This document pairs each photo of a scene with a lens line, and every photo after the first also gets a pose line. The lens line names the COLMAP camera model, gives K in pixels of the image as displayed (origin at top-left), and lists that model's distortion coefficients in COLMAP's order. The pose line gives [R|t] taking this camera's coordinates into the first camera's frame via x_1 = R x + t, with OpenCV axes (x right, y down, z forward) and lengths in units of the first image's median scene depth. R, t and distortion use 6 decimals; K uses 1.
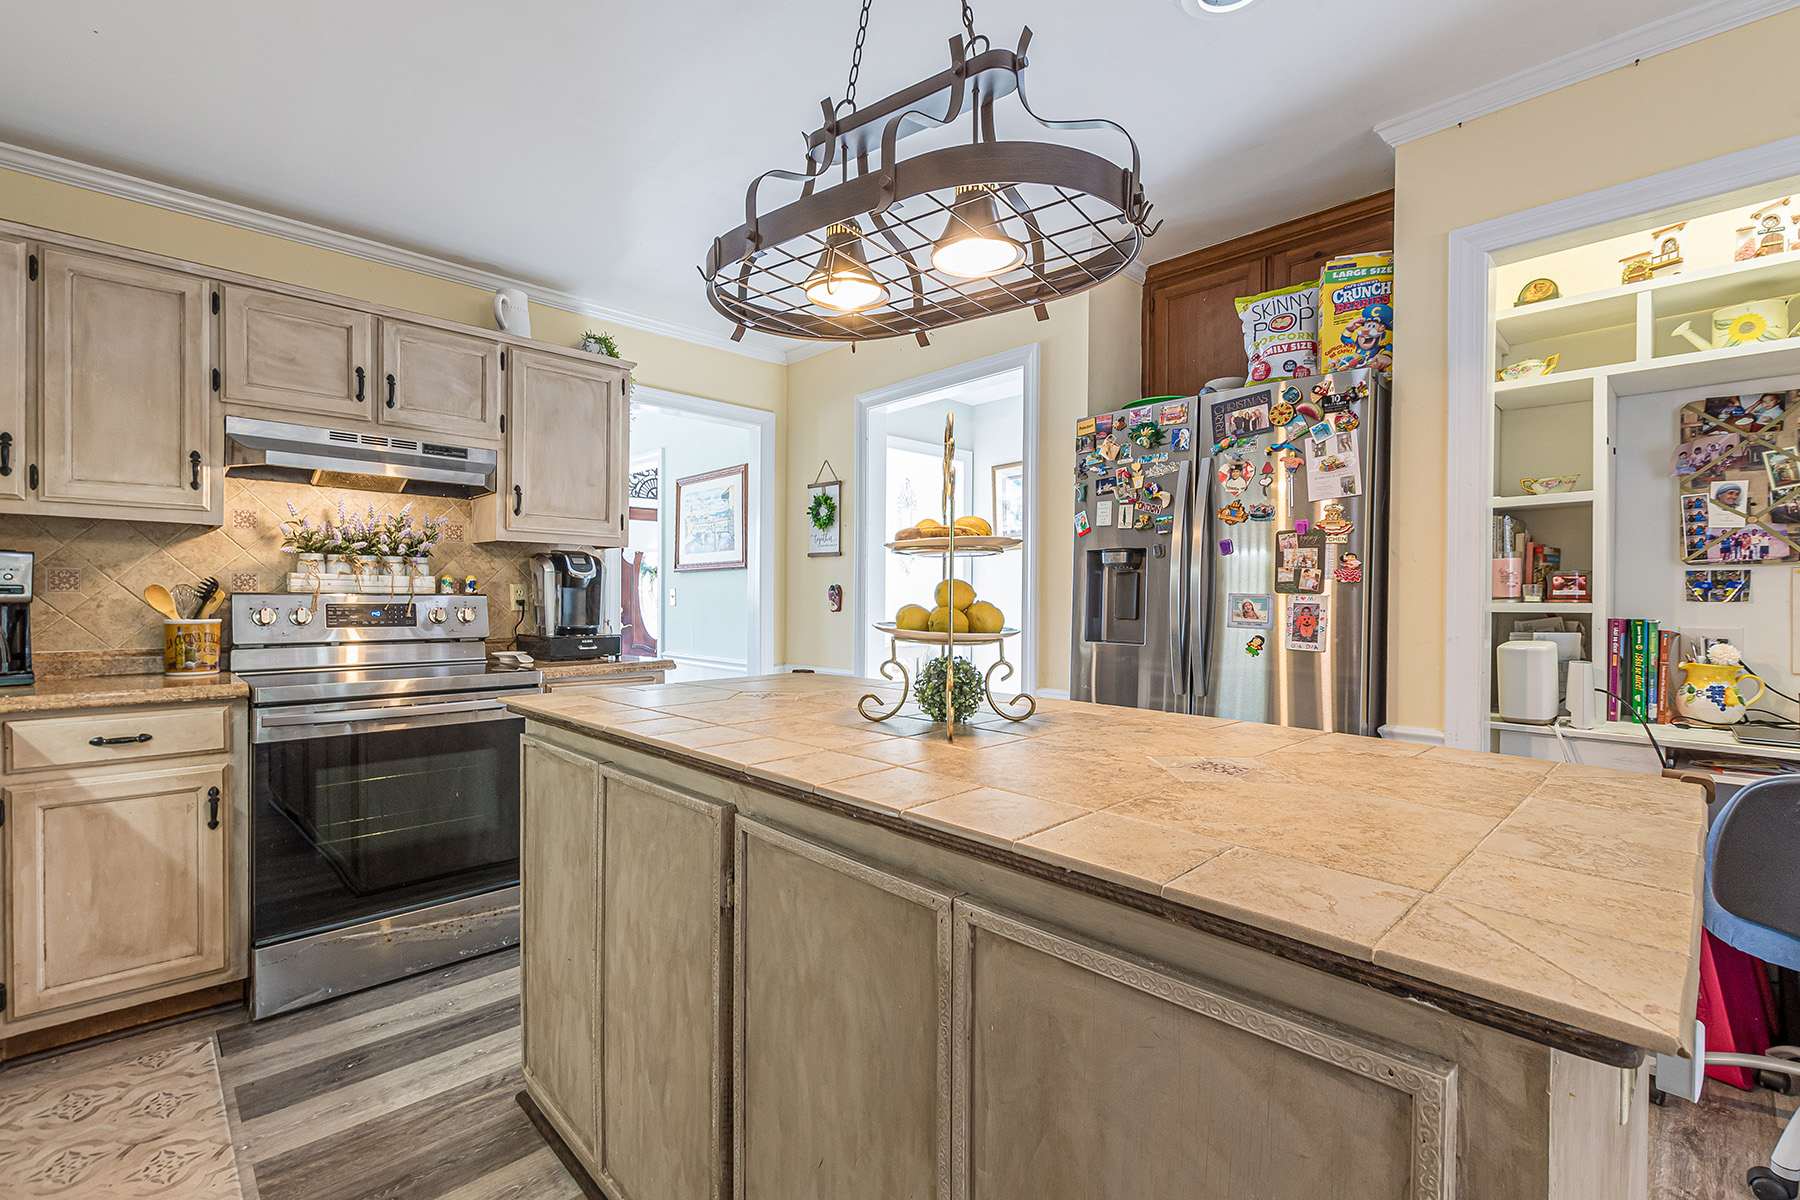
lens RADIAL K [[785.7, 0, 894.3], [0, 785.7, 591.7], [0, 0, 1]] dist [0.000291, 0.000037]
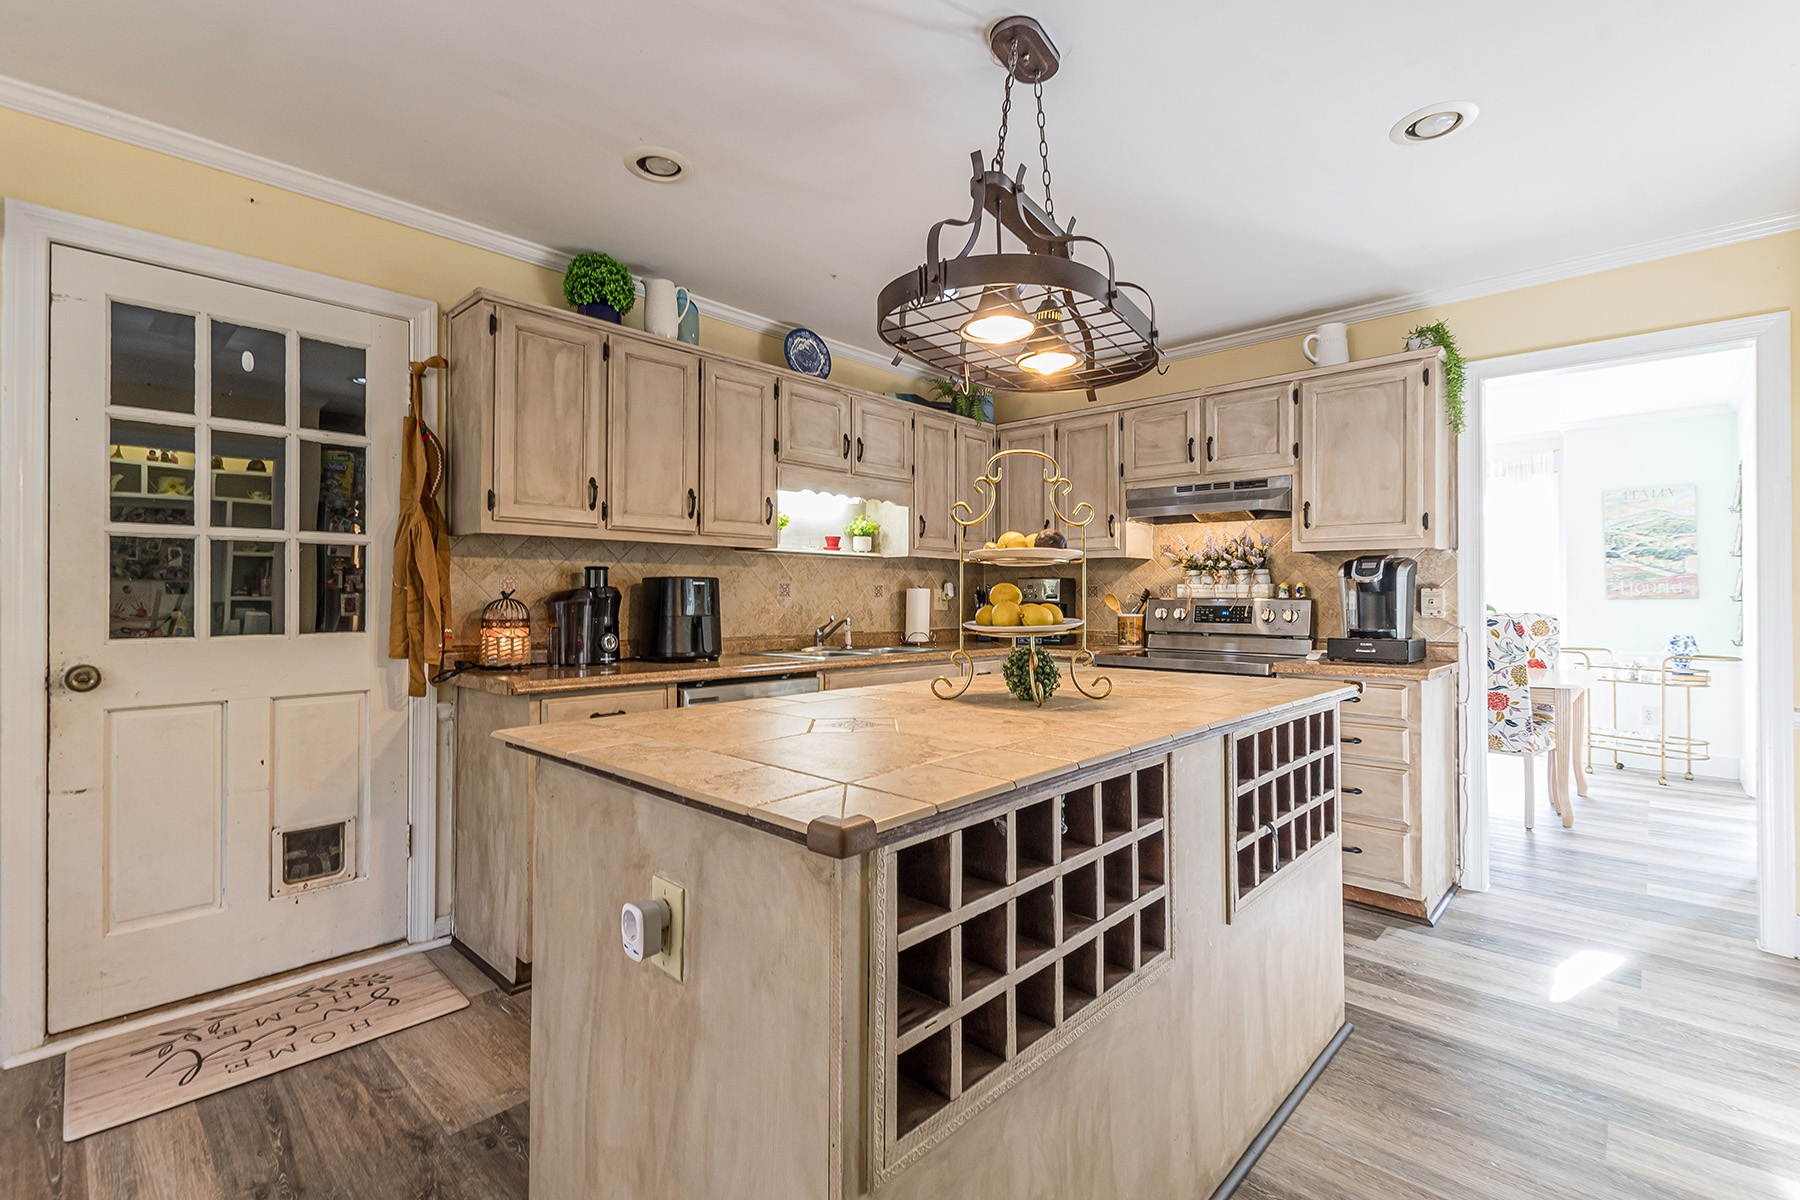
lens RADIAL K [[785.7, 0, 894.3], [0, 785.7, 591.7], [0, 0, 1]] dist [0.000291, 0.000037]
pose [[0.043783, -0.014429, -0.998937, 0.655131], [0.002634, 0.999894, -0.014327, 0.008987], [0.999038, -0.002004, 0.043816, 0.377271]]
